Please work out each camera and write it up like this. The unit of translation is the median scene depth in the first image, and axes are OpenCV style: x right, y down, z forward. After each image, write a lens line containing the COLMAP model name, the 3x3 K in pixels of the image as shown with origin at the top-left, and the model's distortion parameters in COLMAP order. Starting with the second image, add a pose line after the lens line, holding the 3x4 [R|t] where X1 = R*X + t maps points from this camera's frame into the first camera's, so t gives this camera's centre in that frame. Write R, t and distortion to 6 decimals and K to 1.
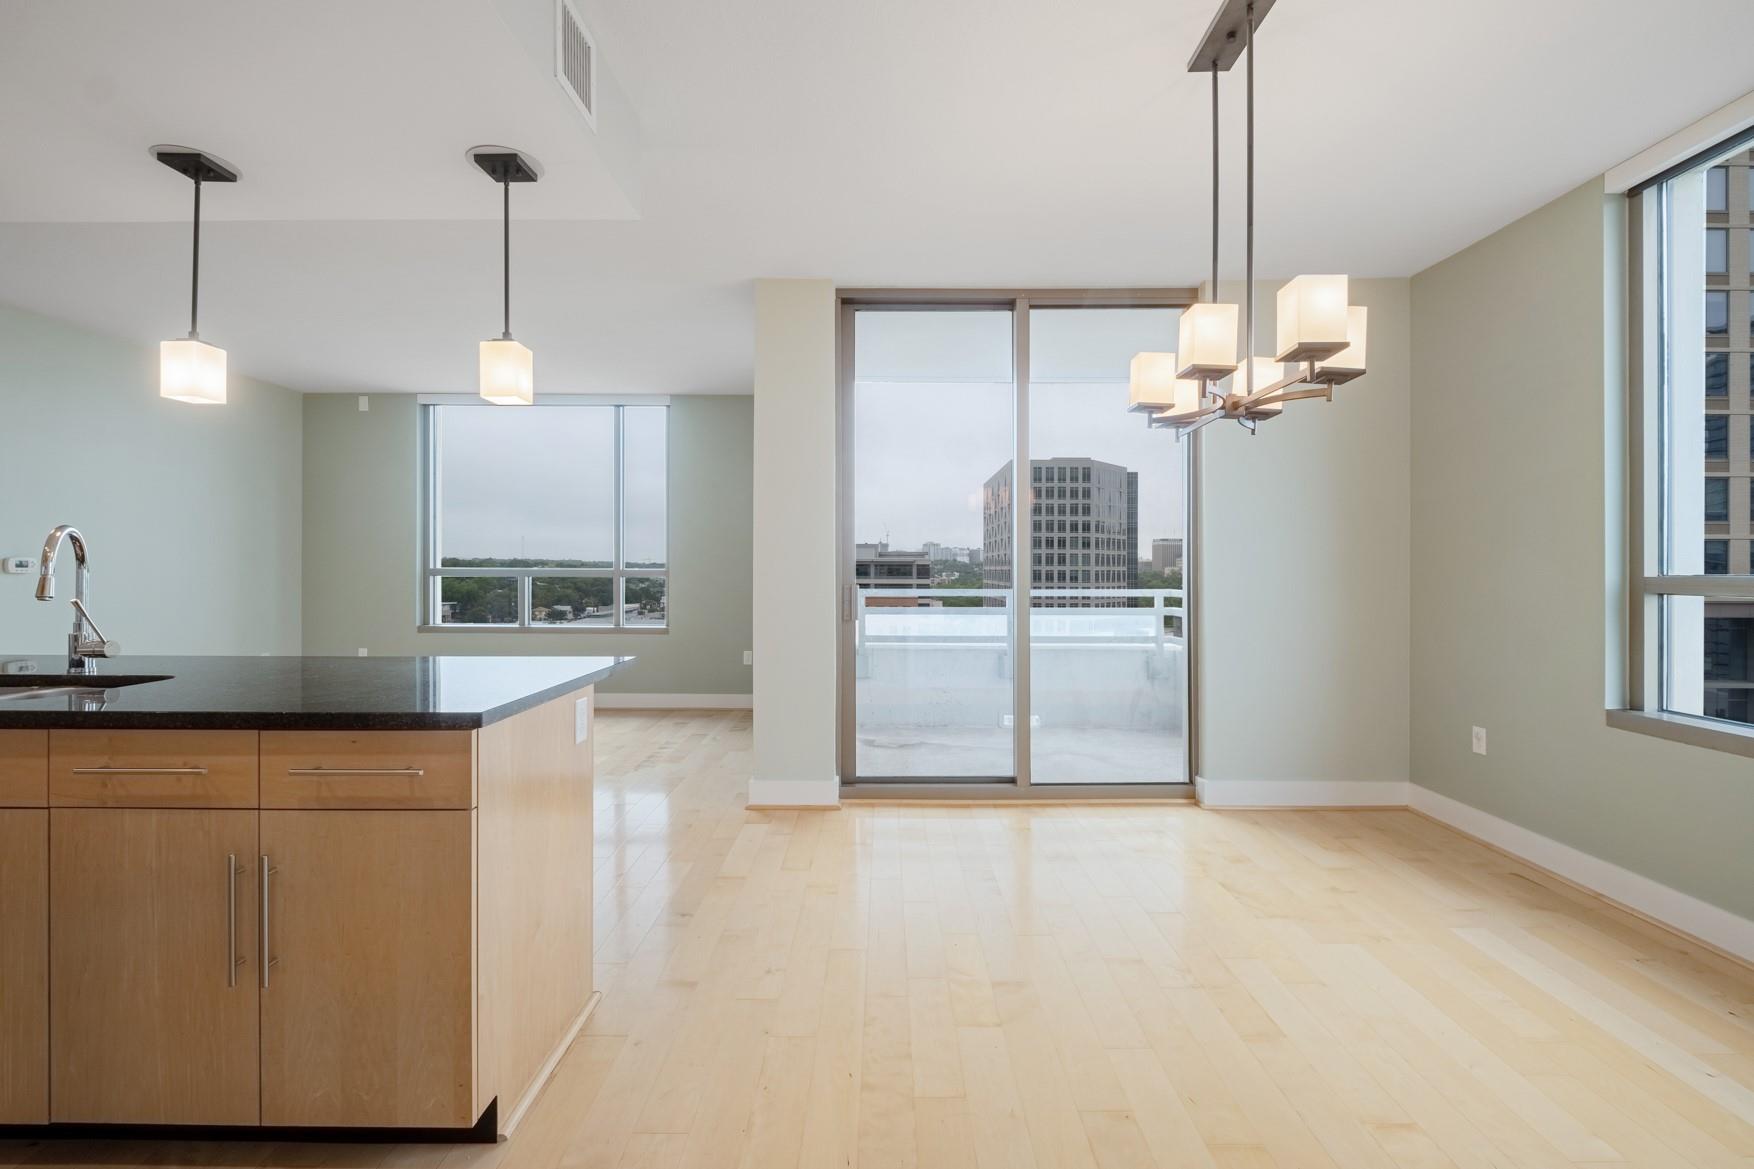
lens RADIAL K [[768.4, 0, 886.1], [0, 768.4, 567.0], [0, 0, 1]] dist [-0.000718, -0.000704]
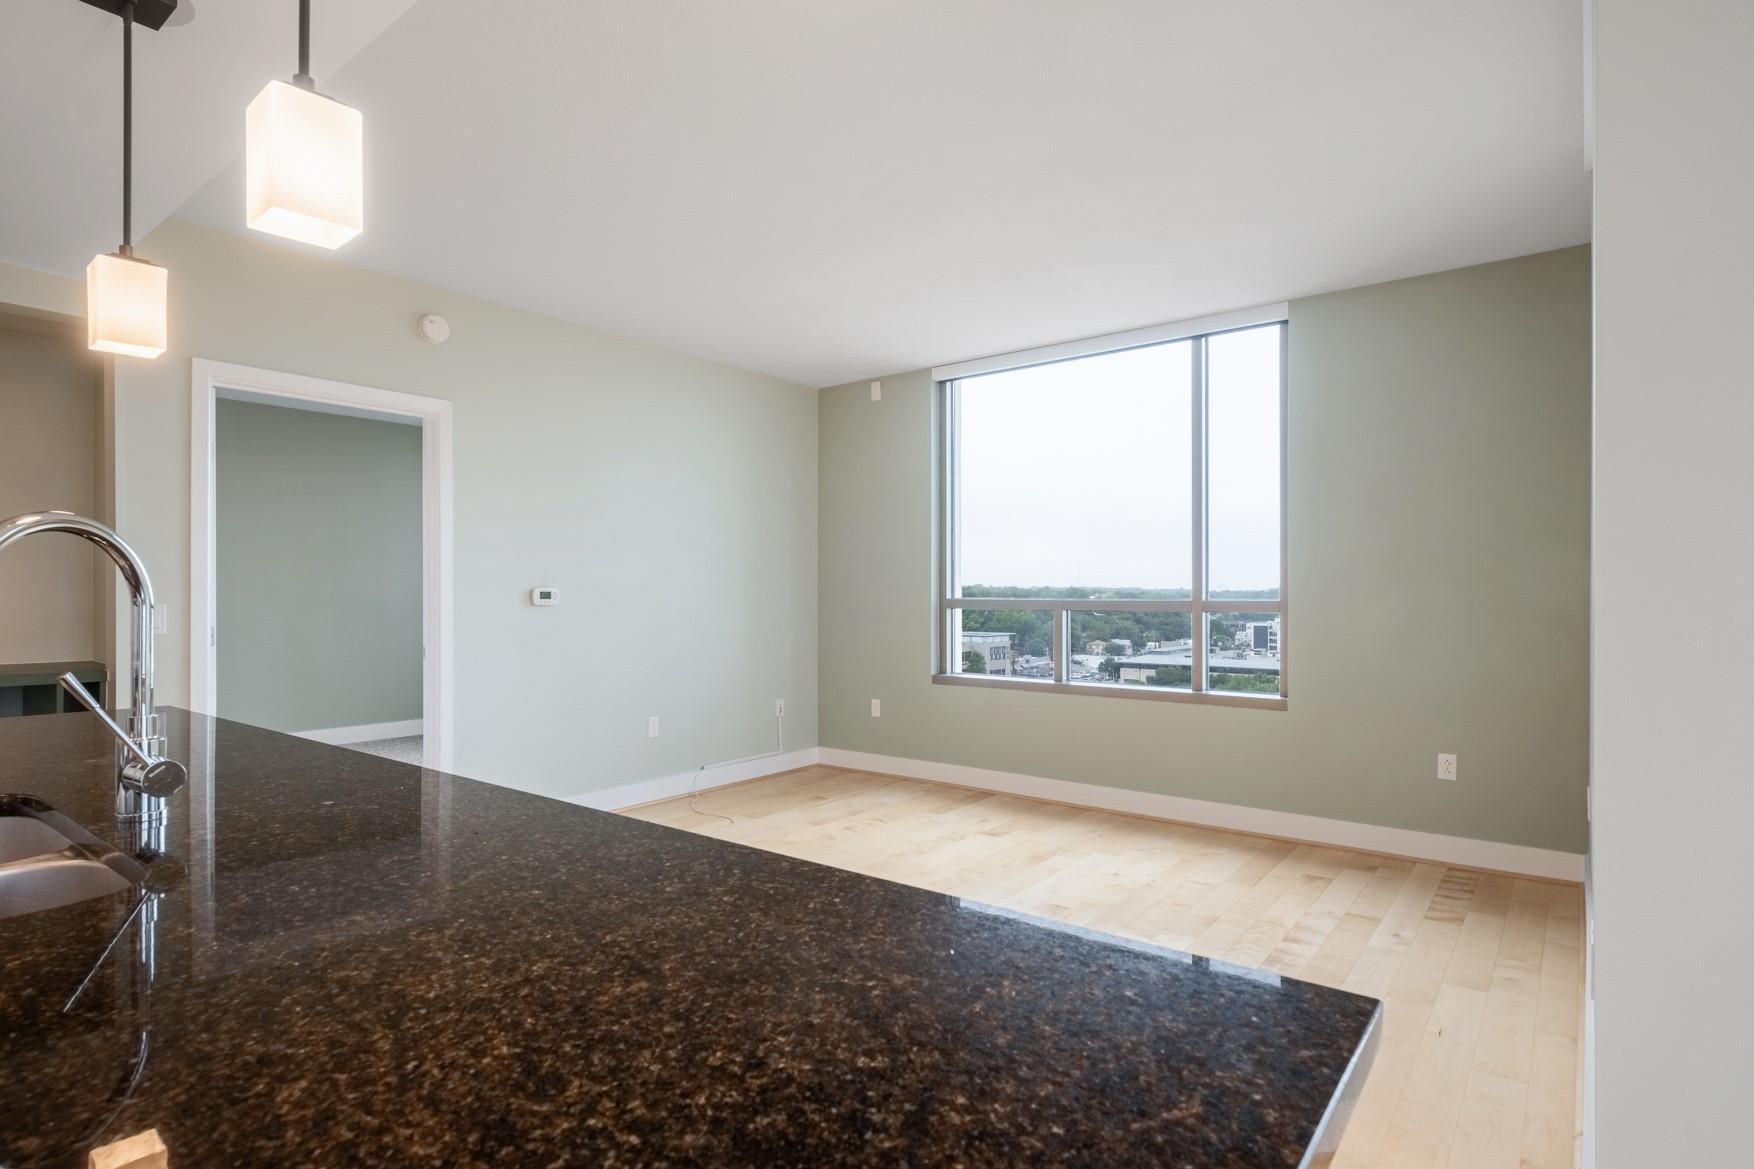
lens RADIAL K [[900.5, 0, 877.4], [0, 900.5, 600.0], [0, 0, 1]] dist [-0.015925, 0.000083]
pose [[0.788071, 0.000036, -0.615584, -0.107721], [0.002990, 0.999988, 0.003886, -0.000457], [0.615577, -0.004903, 0.788062, 0.270011]]
